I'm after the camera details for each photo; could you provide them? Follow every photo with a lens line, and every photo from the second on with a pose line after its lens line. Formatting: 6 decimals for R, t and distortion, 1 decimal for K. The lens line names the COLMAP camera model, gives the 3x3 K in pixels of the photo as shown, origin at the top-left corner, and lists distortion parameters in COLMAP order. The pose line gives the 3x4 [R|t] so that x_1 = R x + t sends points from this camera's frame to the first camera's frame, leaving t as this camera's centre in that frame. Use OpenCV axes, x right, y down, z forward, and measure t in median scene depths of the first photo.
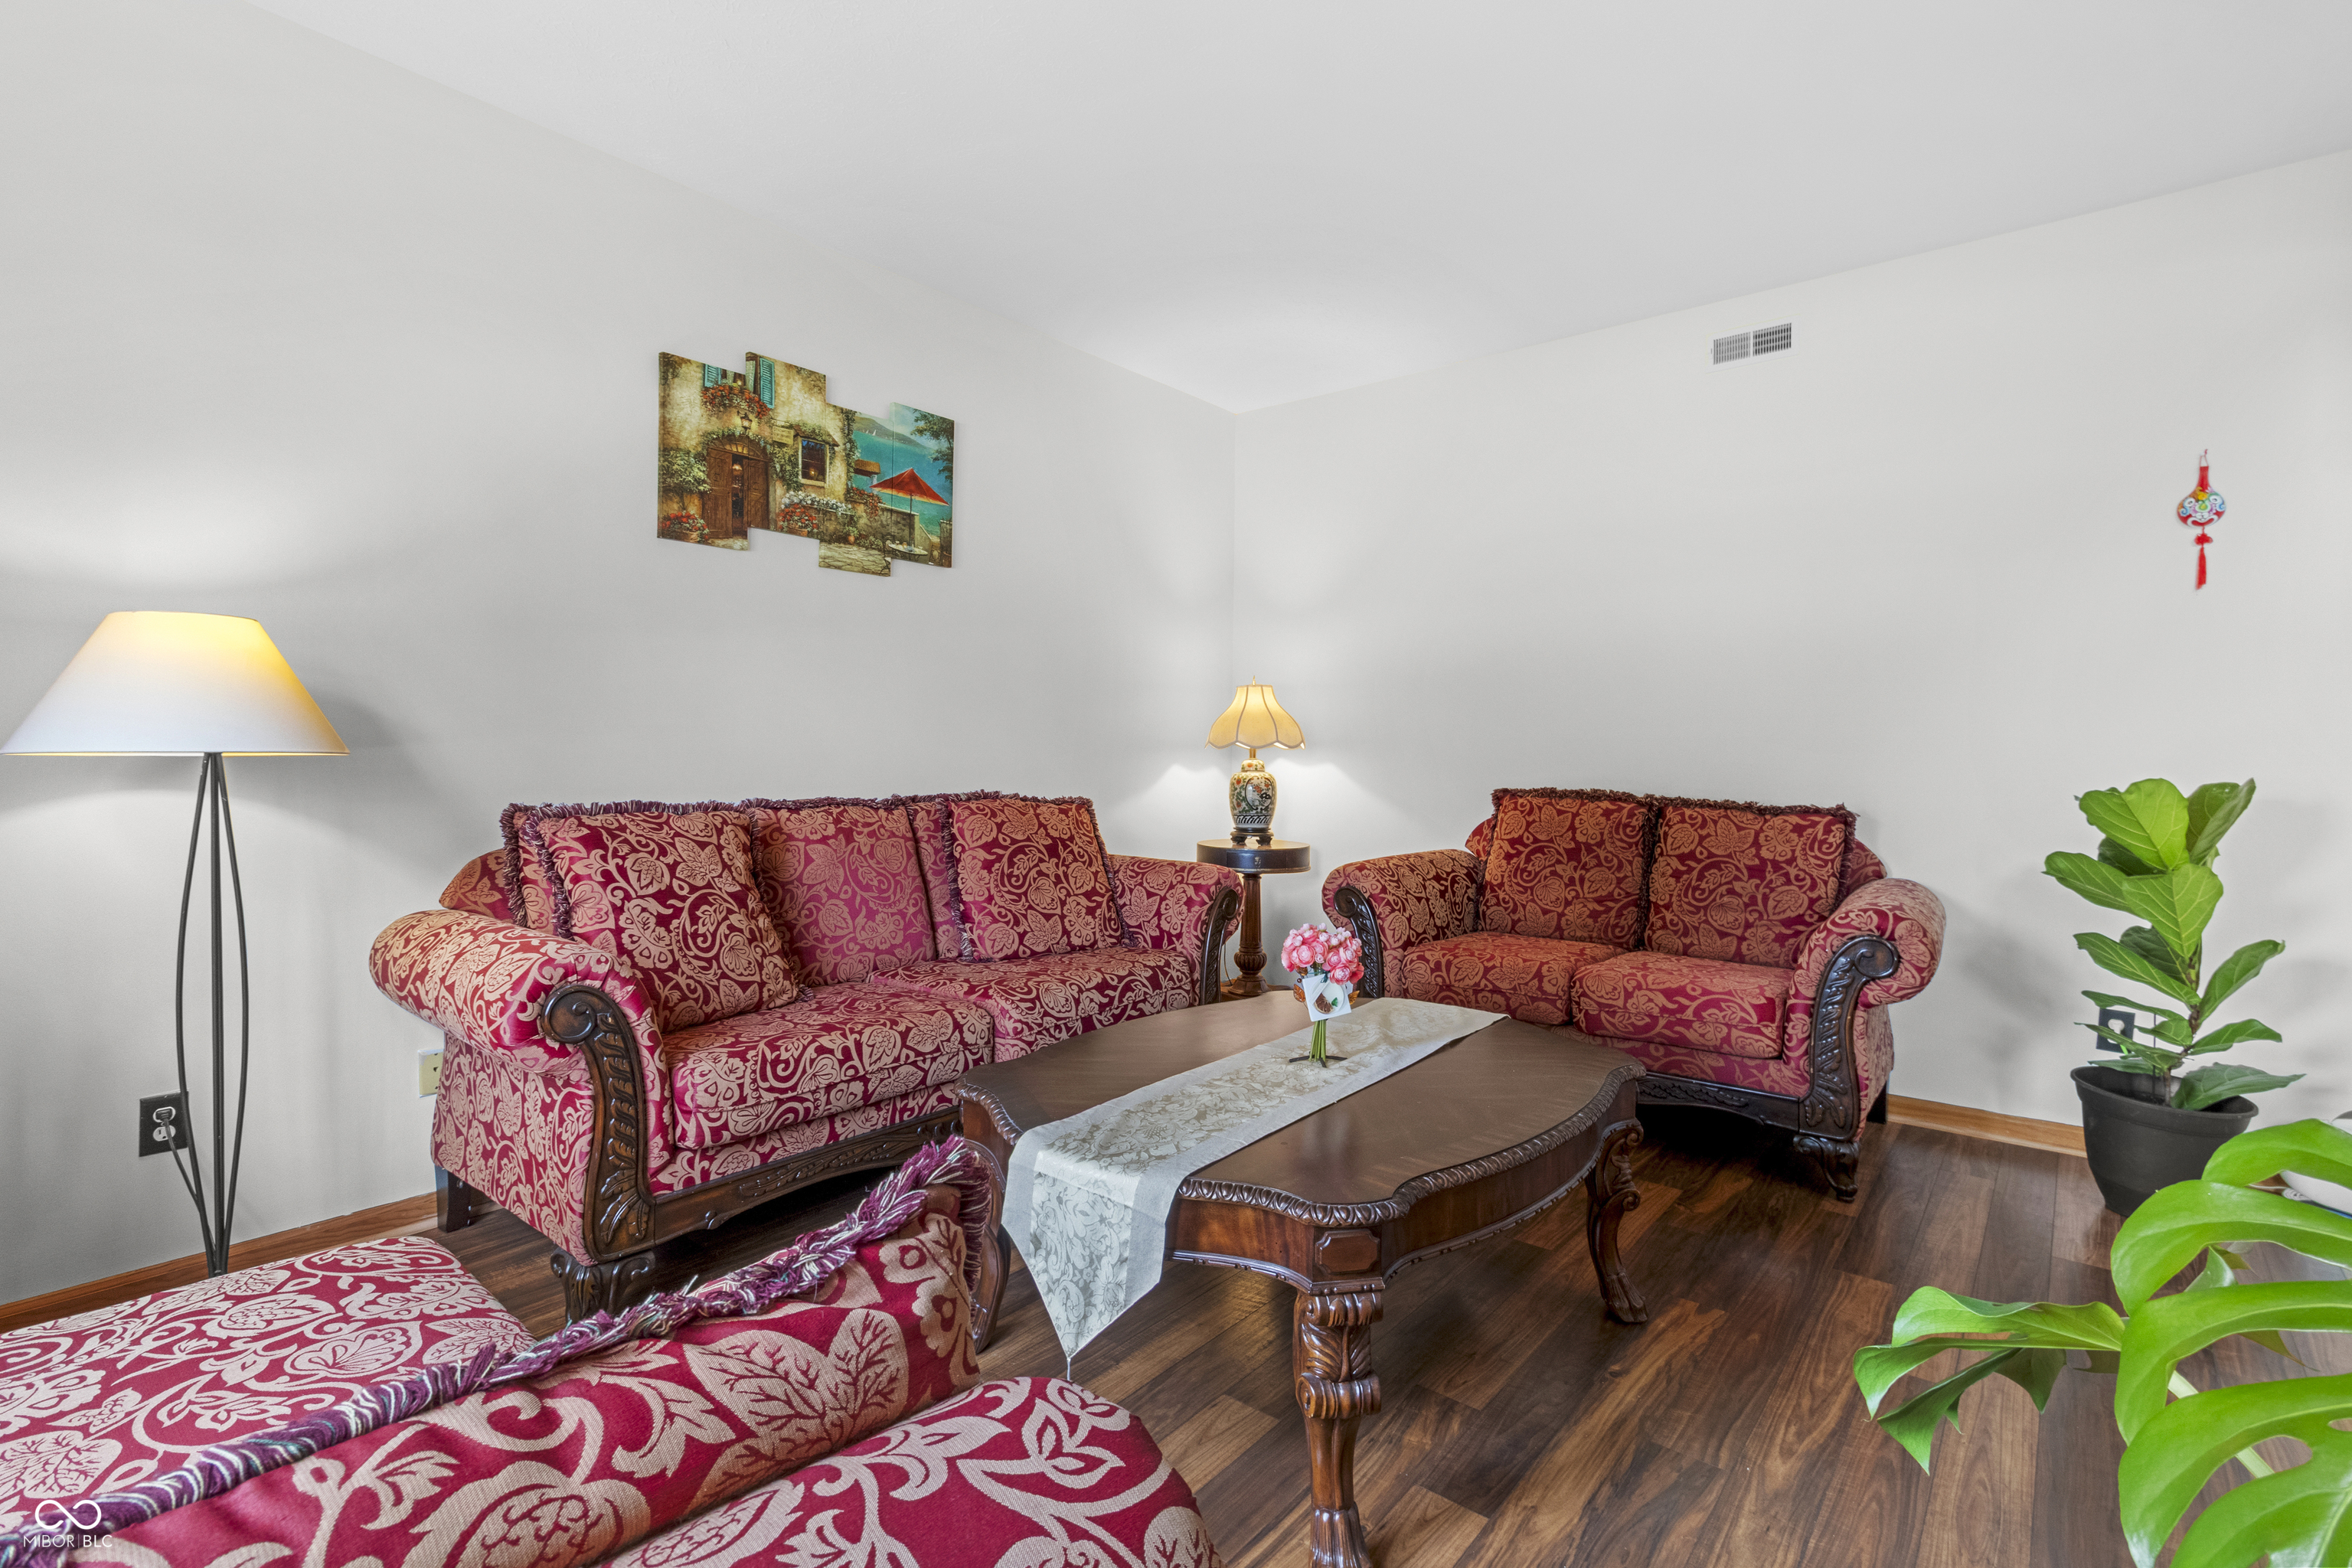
lens RADIAL K [[1091.8, 0, 1174.3], [0, 1091.8, 772.9], [0, 0, 1]] dist [-0.000775, -0.000133]
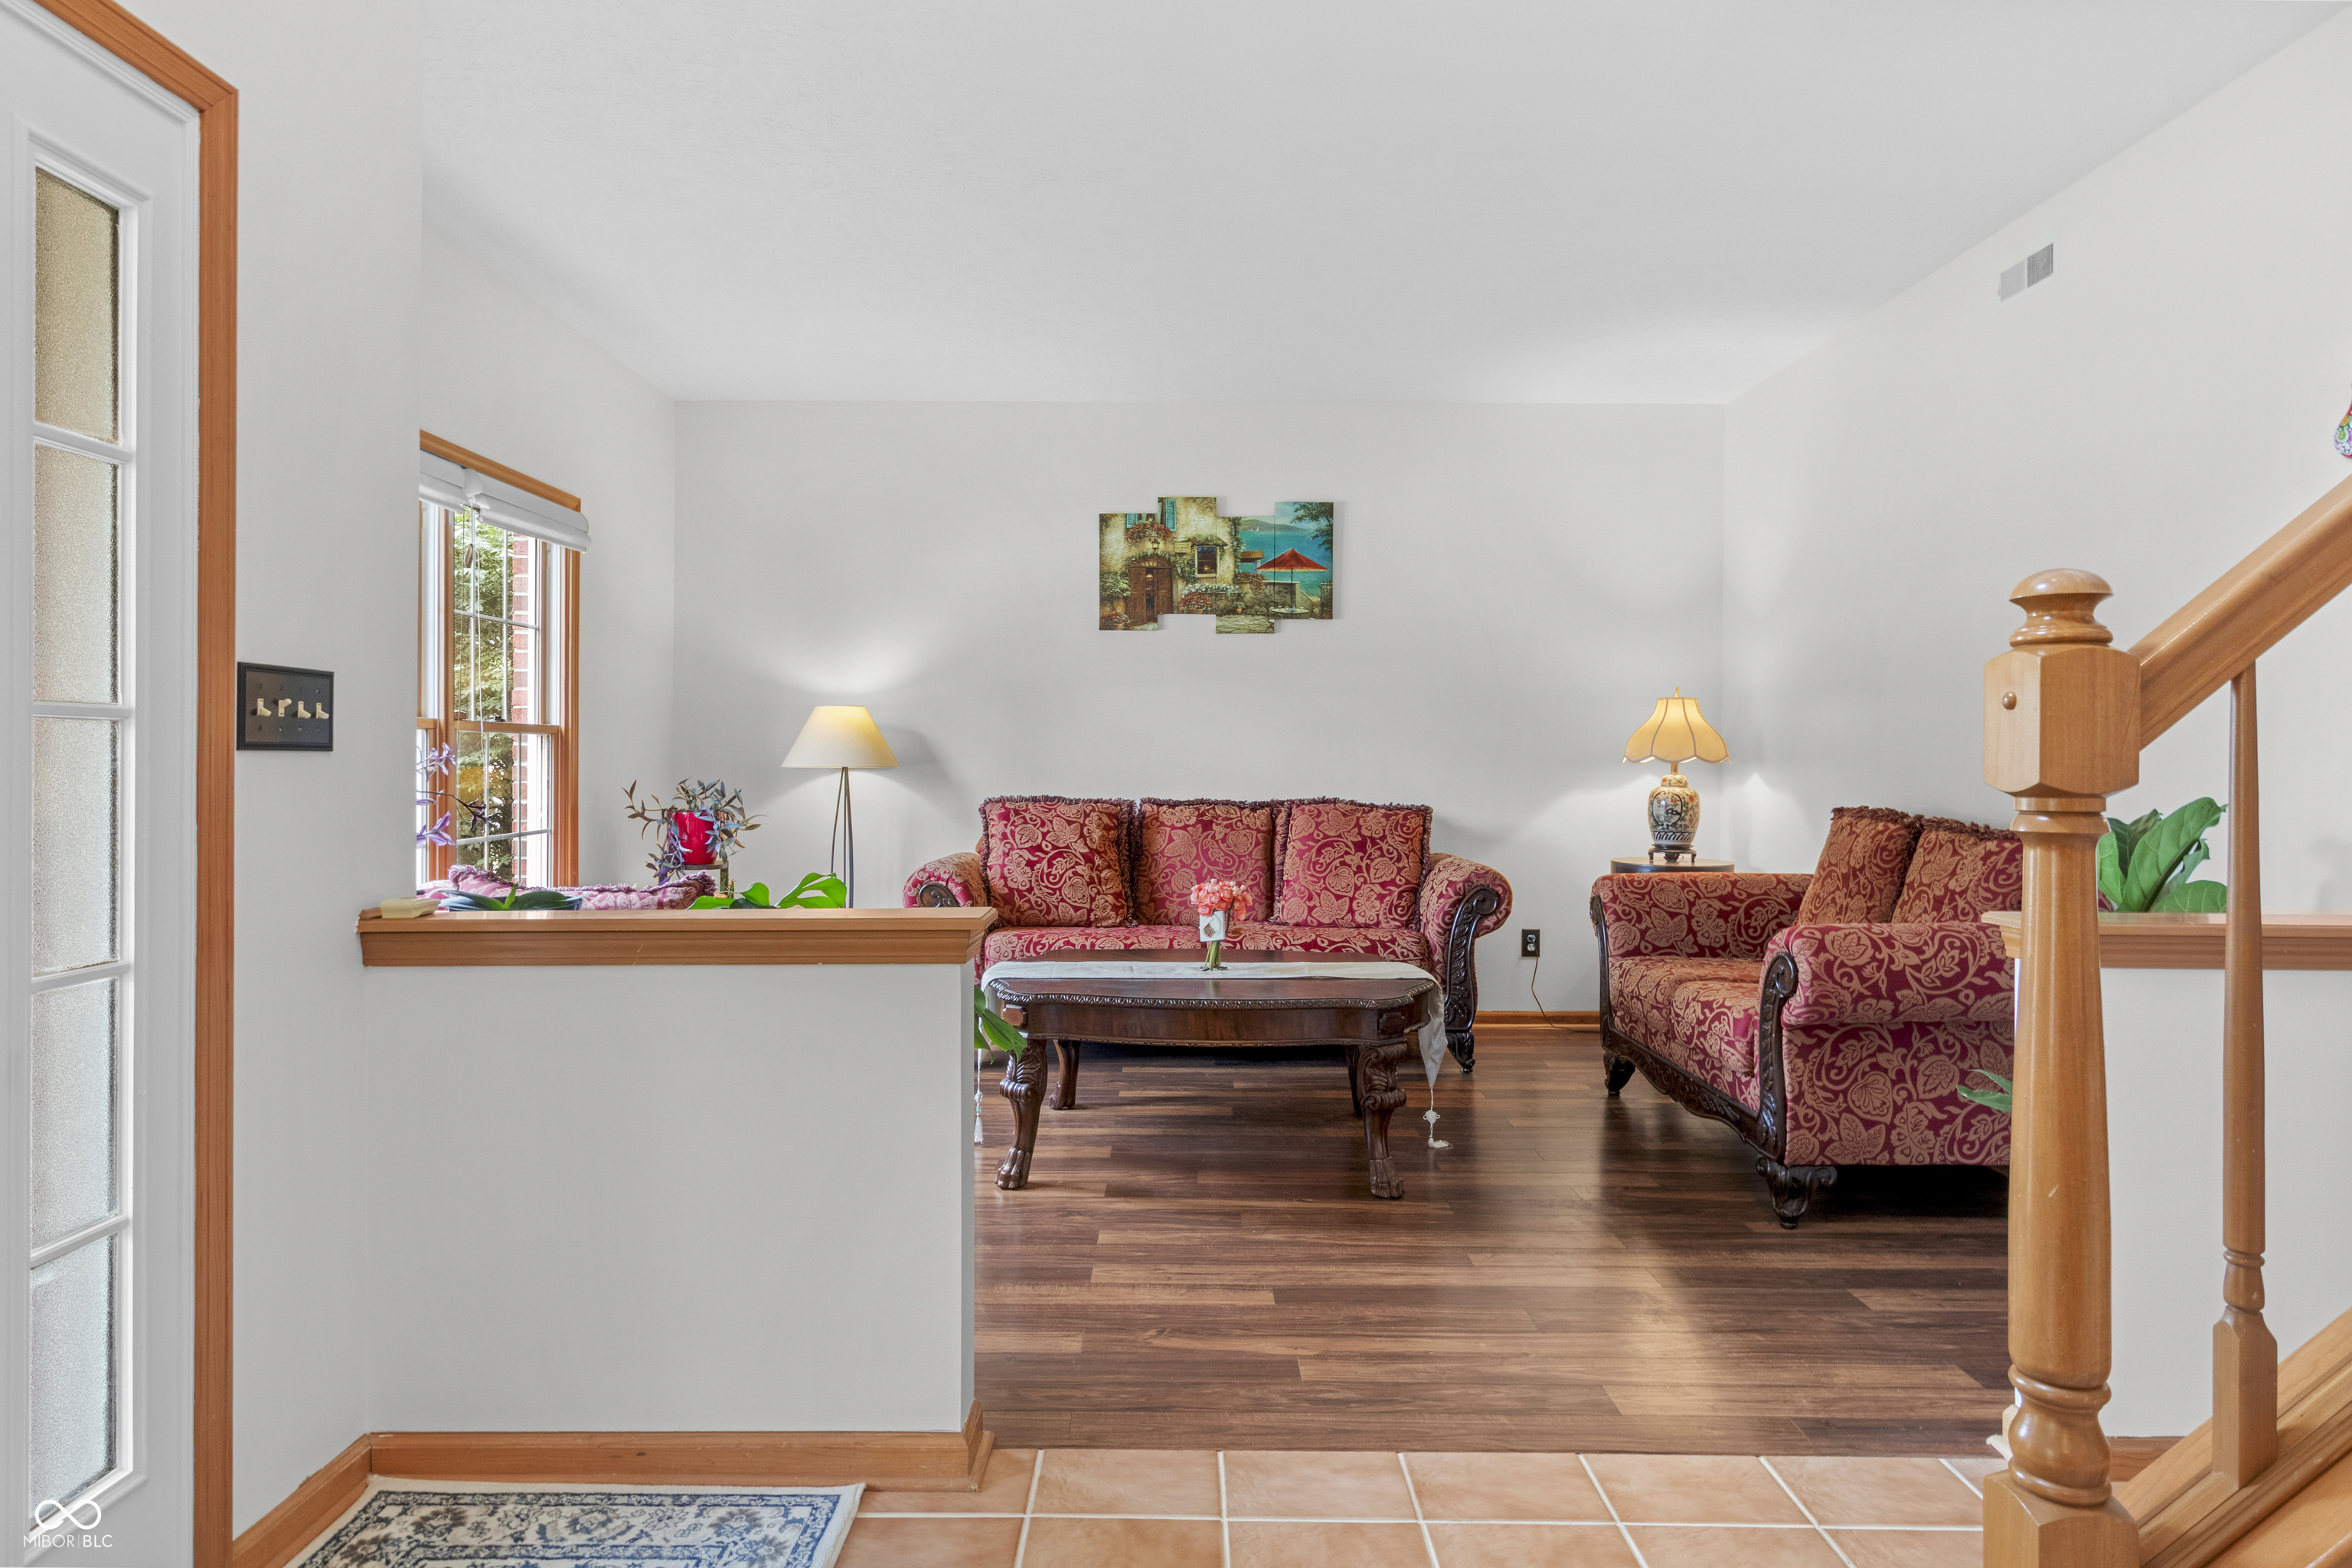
lens RADIAL K [[1409.1, 0, 1167.7], [0, 1409.1, 772.7], [0, 0, 1]] dist [-0.004554, -0.000208]
pose [[0.637349, 0.002529, -0.770571, 1.044815], [-0.014815, 0.999850, -0.008971, 0.005999], [0.770433, 0.017134, 0.637291, -0.195266]]
